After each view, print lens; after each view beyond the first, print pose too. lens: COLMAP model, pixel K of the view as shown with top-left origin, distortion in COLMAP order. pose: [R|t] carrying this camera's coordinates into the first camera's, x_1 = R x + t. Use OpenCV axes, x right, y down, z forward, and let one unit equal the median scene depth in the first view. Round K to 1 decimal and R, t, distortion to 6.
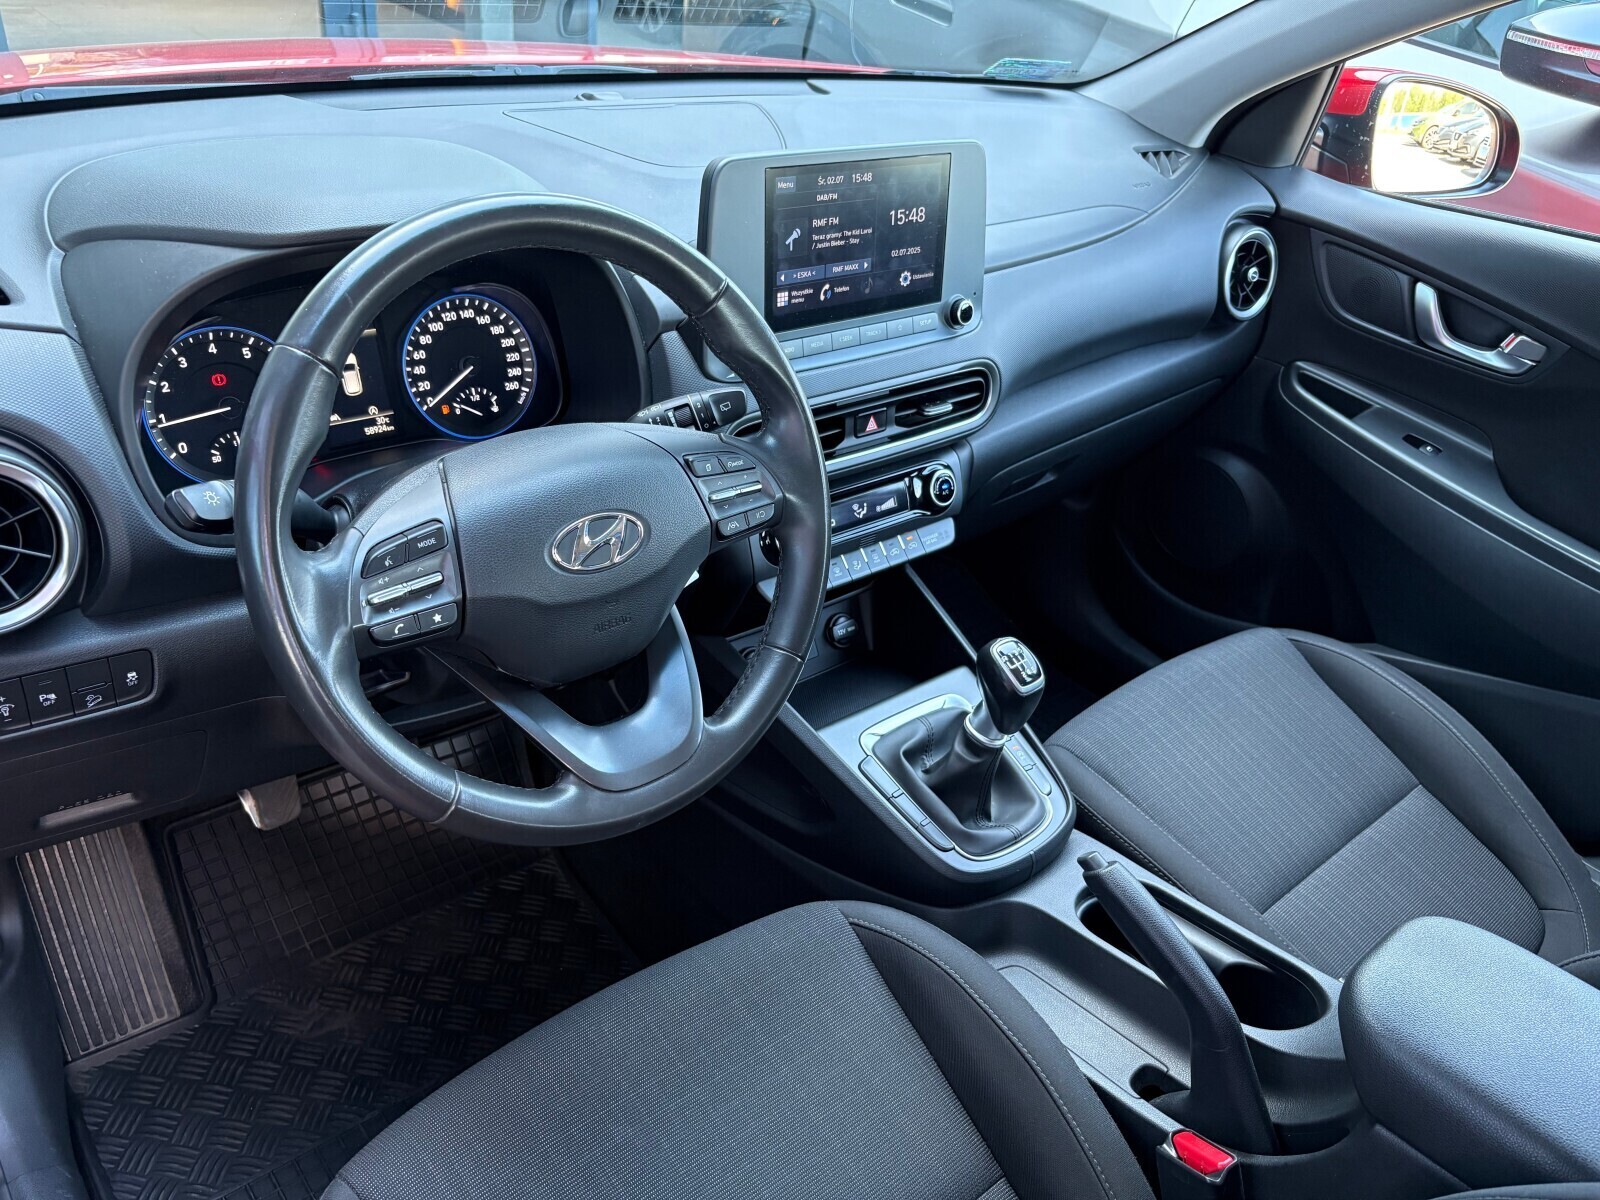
lens RADIAL K [[1226.4, 0, 800.0], [0, 1226.4, 600.0], [0, 0, 1]] dist [0.063608, -0.139076]
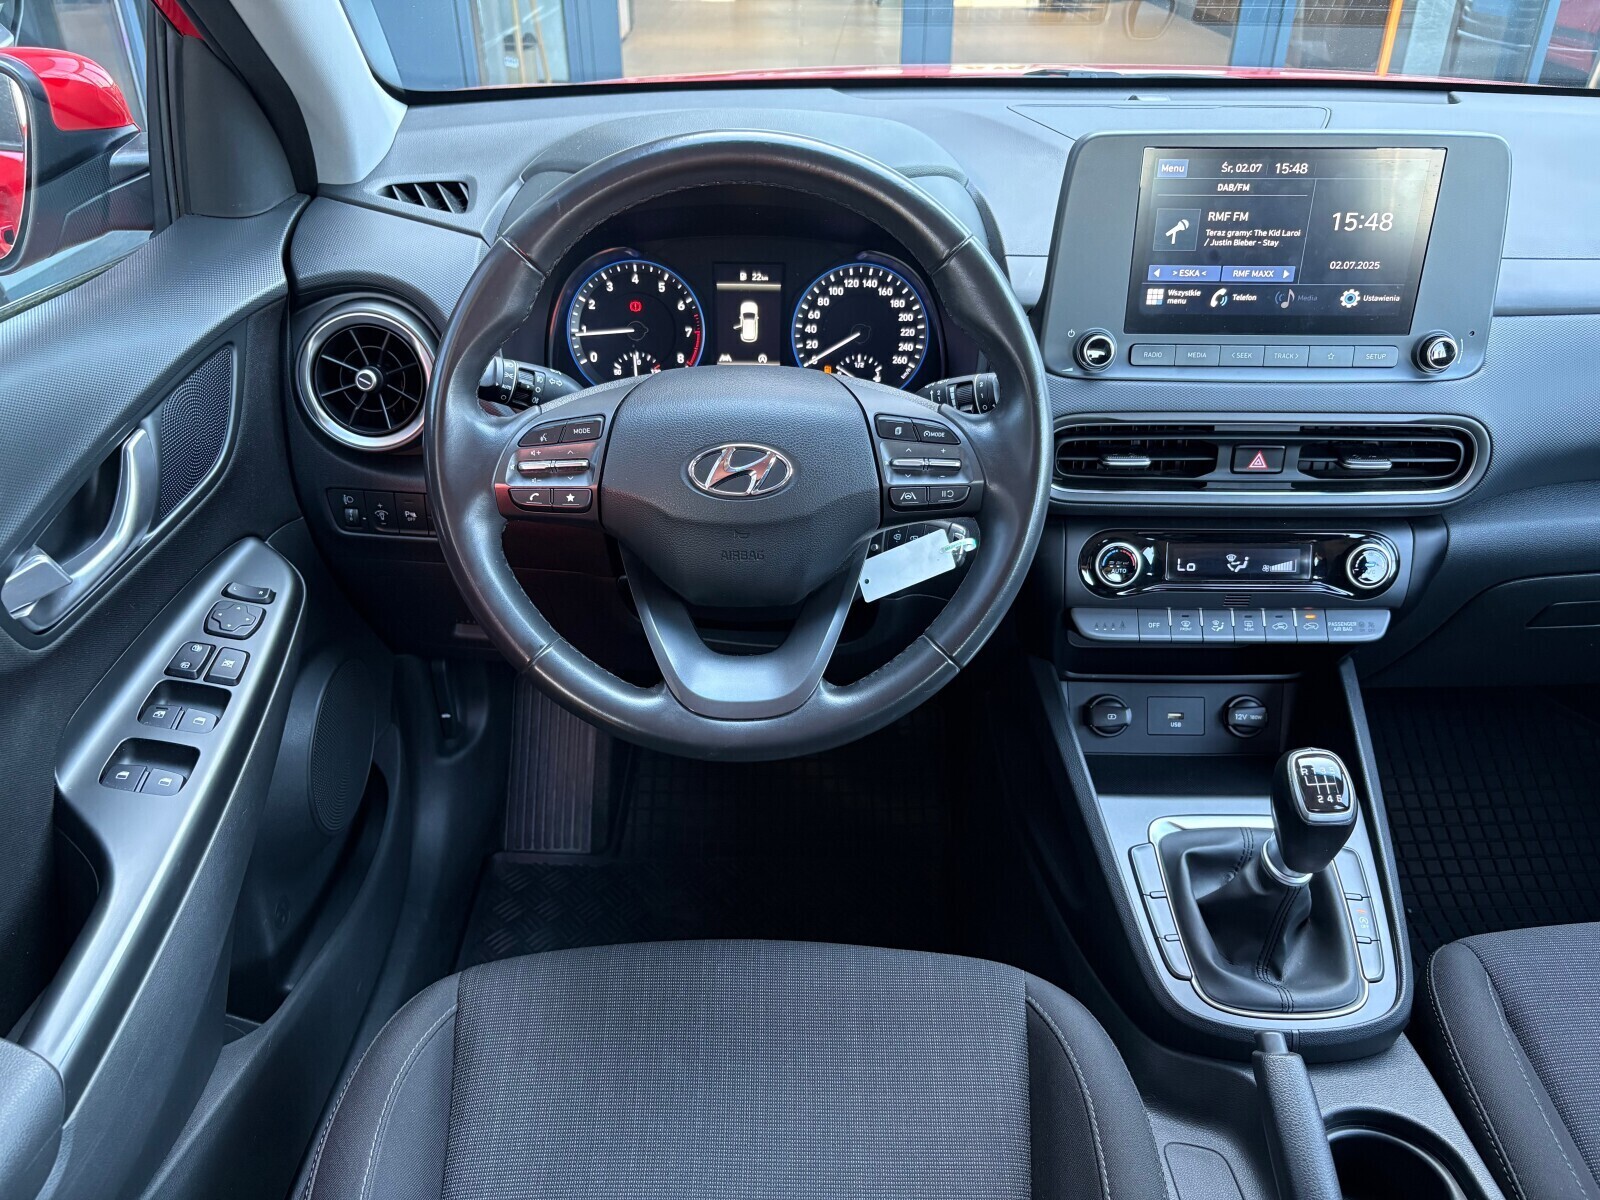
lens RADIAL K [[1226.4, 0, 800.0], [0, 1226.4, 600.0], [0, 0, 1]] dist [0.063608, -0.139076]
pose [[0.760559, 0.244924, -0.601301, 0.375080], [-0.279286, 0.959473, 0.037559, 0.002490], [0.586131, 0.139370, 0.798139, 0.169772]]
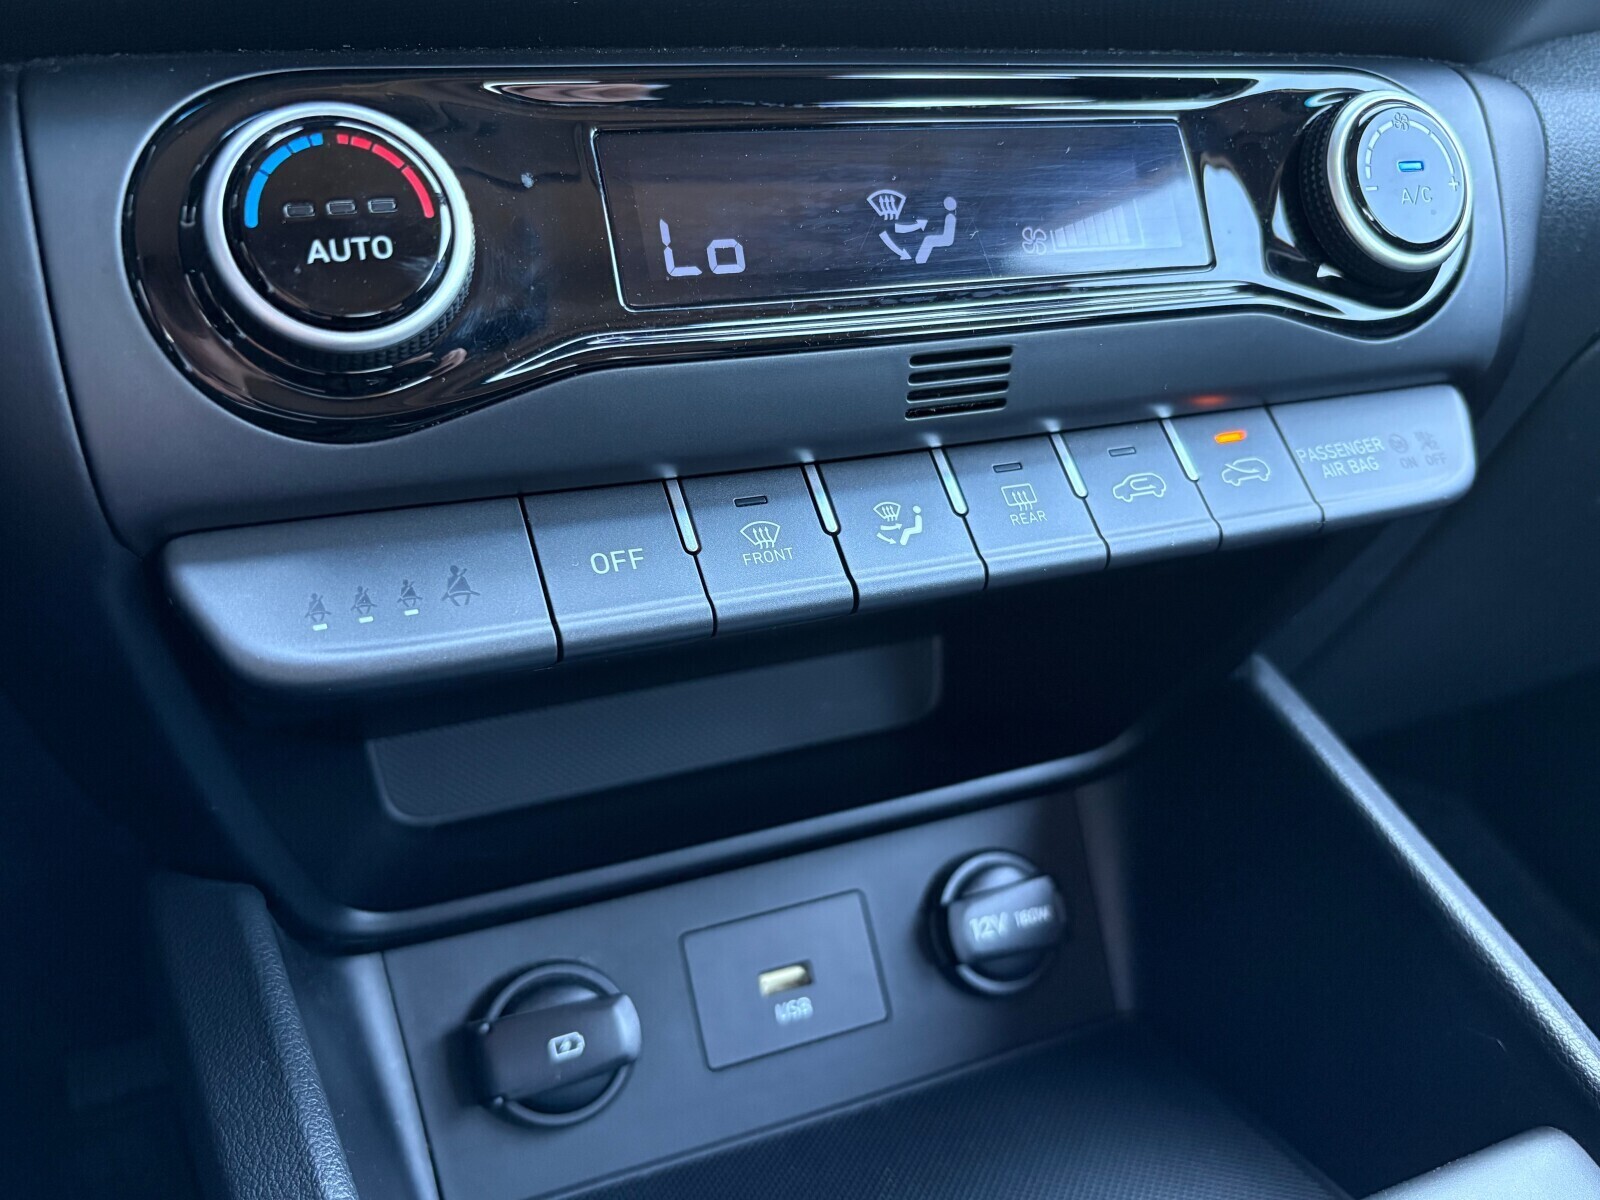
lens RADIAL K [[1433.8, 0, 800.0], [0, 1433.8, 600.0], [0, 0, 1]] dist [-0.003513, -0.065000]
pose [[0.952764, -0.007473, -0.303621, 0.109389], [-0.058299, 0.976607, -0.206979, 0.030066], [0.298065, 0.214903, 0.930040, 0.897803]]
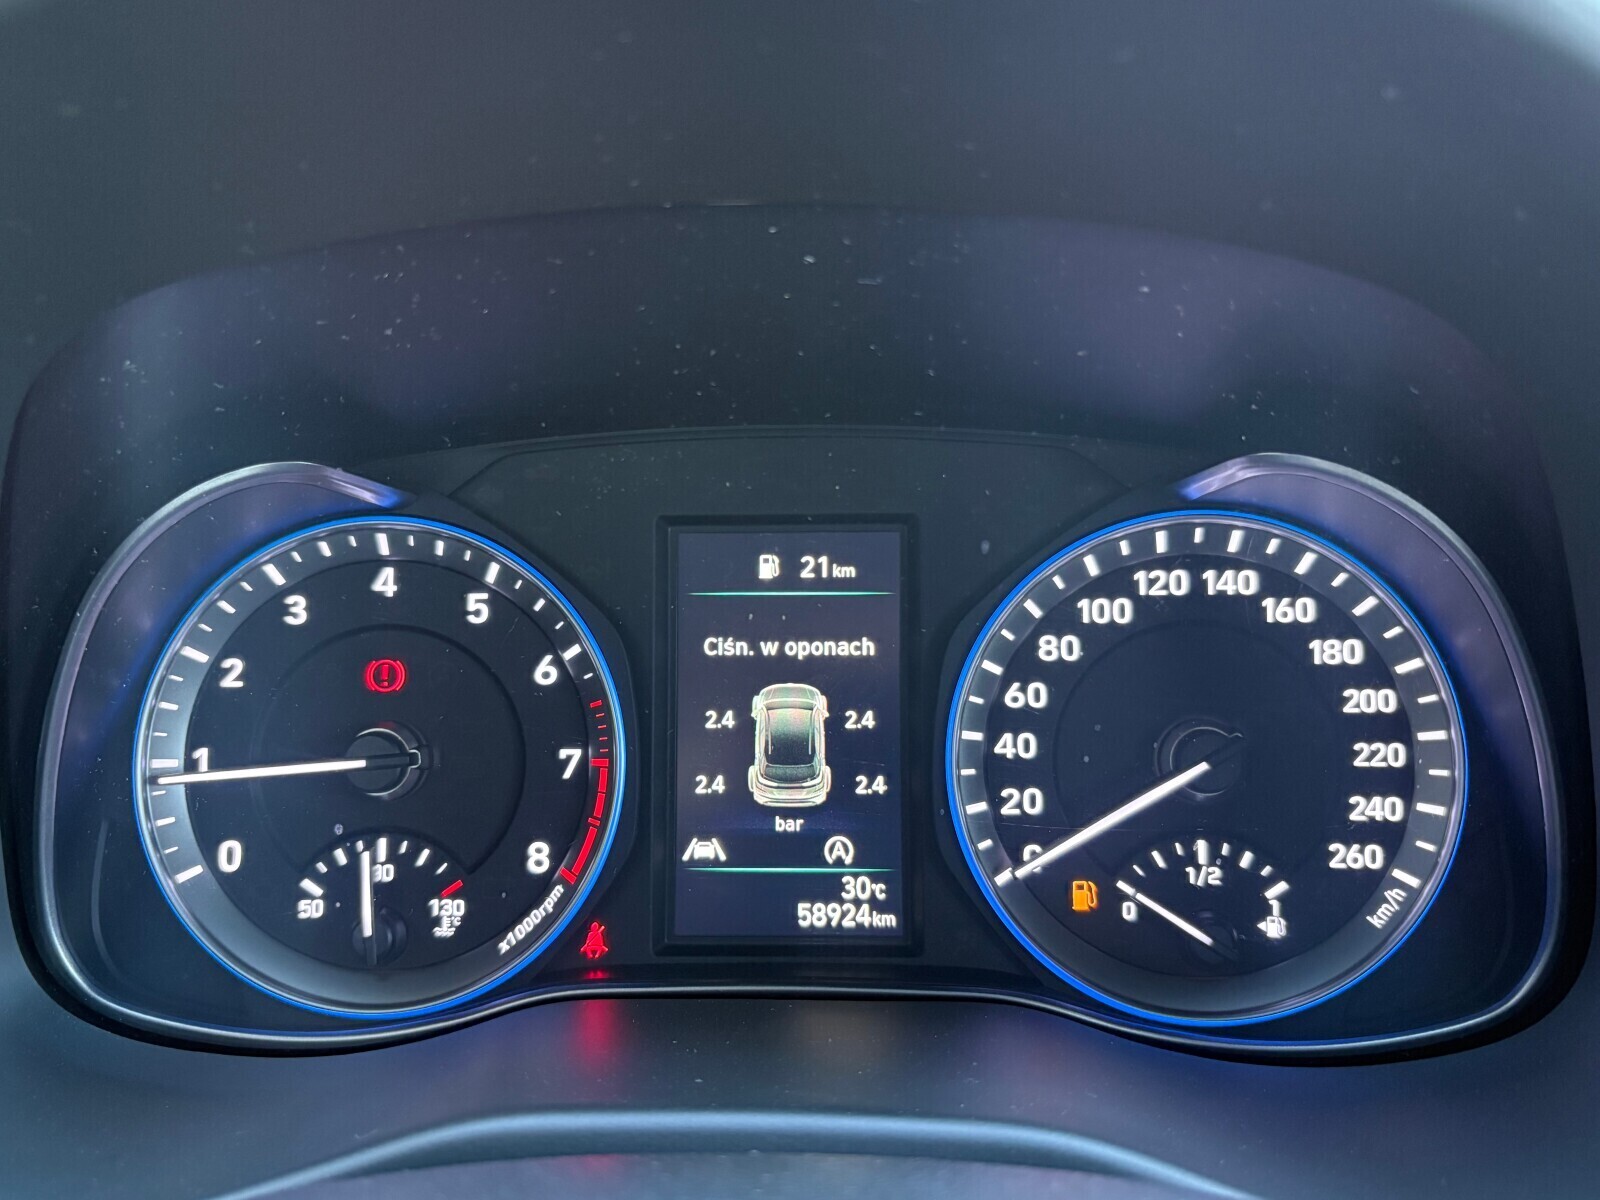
lens RADIAL K [[1433.8, 0, 800.0], [0, 1433.8, 600.0], [0, 0, 1]] dist [-0.003513, -0.065000]
pose [[0.720967, 0.079375, -0.688408, -0.112853], [-0.275348, 0.944443, -0.179474, -0.140556], [0.635917, 0.318946, 0.702768, 0.701069]]
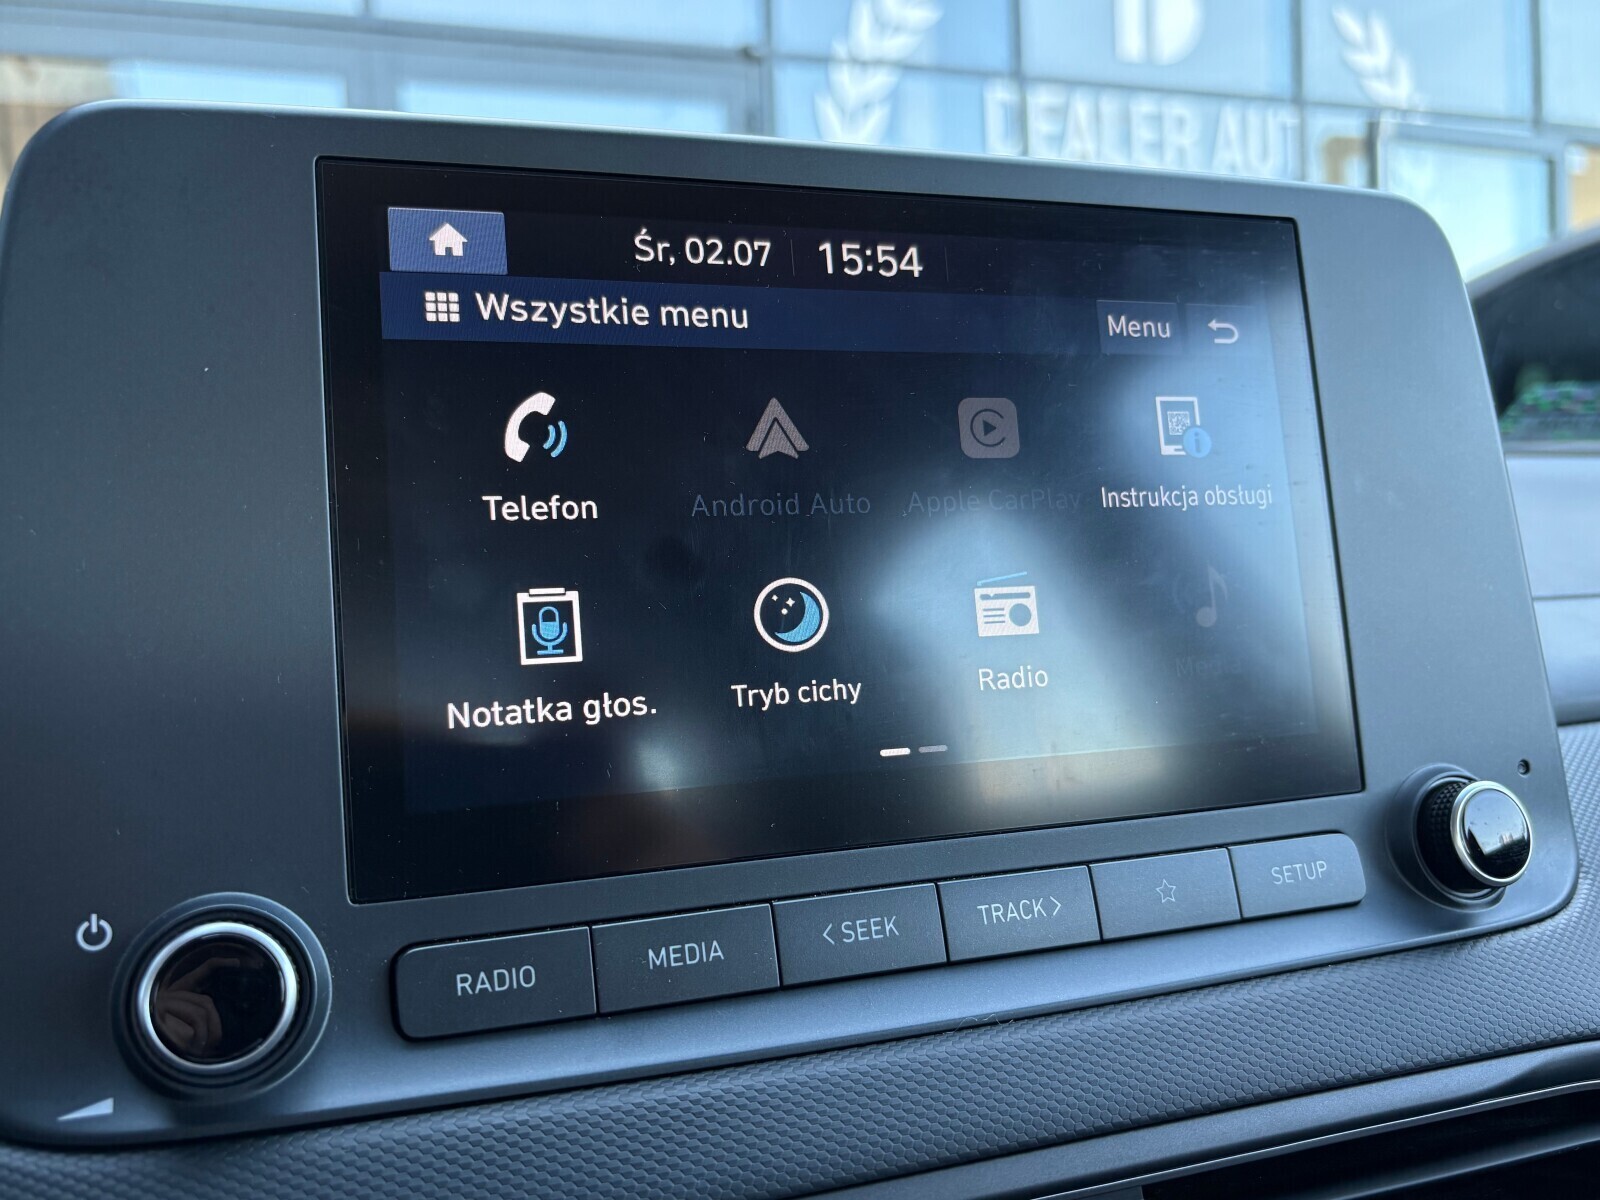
lens RADIAL K [[1433.8, 0, 800.0], [0, 1433.8, 600.0], [0, 0, 1]] dist [-0.003513, -0.065000]
pose [[0.931140, -0.138942, -0.337154, 0.122372], [-0.060936, 0.852283, -0.519520, -0.140004], [0.359533, 0.504291, 0.785128, 0.809012]]
